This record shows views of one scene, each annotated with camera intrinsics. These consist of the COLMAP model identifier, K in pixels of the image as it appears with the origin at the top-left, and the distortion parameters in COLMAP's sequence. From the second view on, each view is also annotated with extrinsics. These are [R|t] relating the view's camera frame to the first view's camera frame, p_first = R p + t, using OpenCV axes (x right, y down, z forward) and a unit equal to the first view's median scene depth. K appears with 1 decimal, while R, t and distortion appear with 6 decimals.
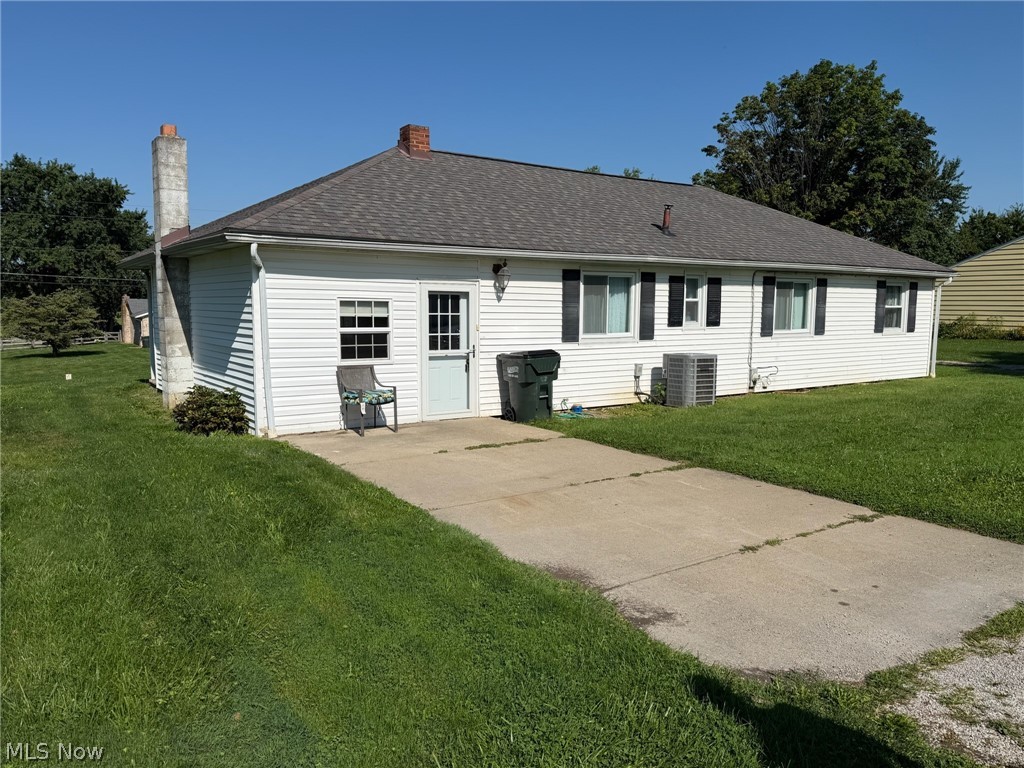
lens RADIAL K [[749.5, 0, 512.1], [0, 749.5, 386.8], [0, 0, 1]] dist [-0.008084, -0.002209]
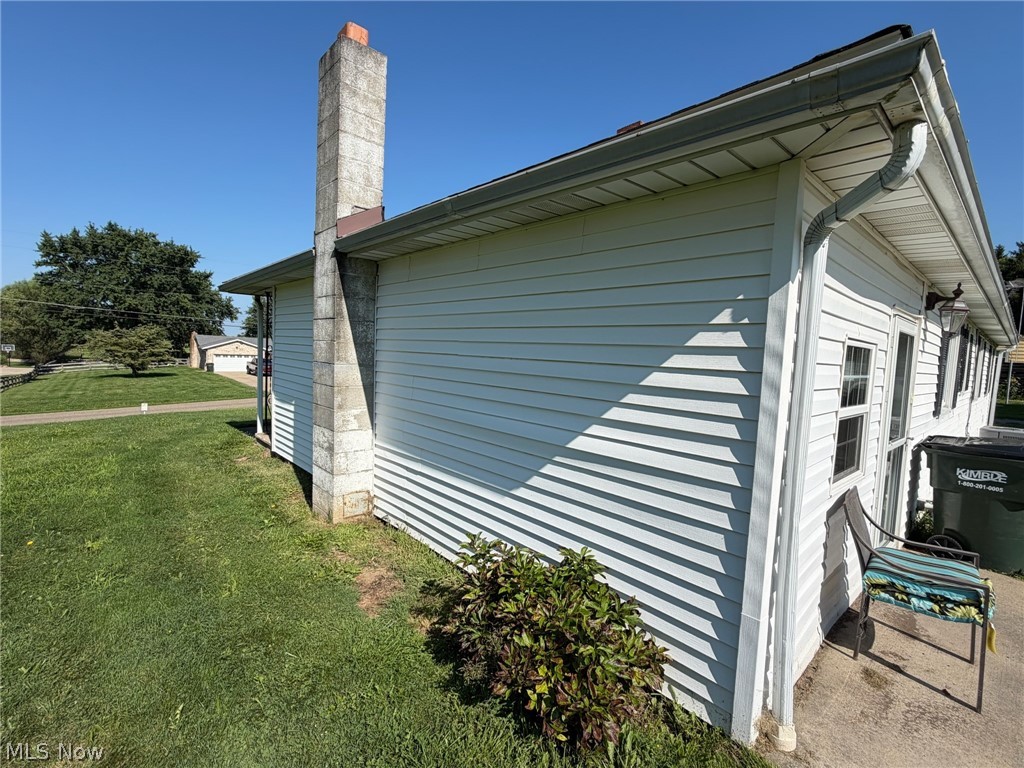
lens RADIAL K [[474.3, 0, 511.8], [0, 474.3, 383.0], [0, 0, 1]] dist [0.001520, -0.000014]
pose [[0.992166, 0.027352, 0.121897, -0.054537], [-0.022529, 0.998914, -0.040771, -0.009152], [-0.122879, 0.037706, 0.991705, 0.090681]]
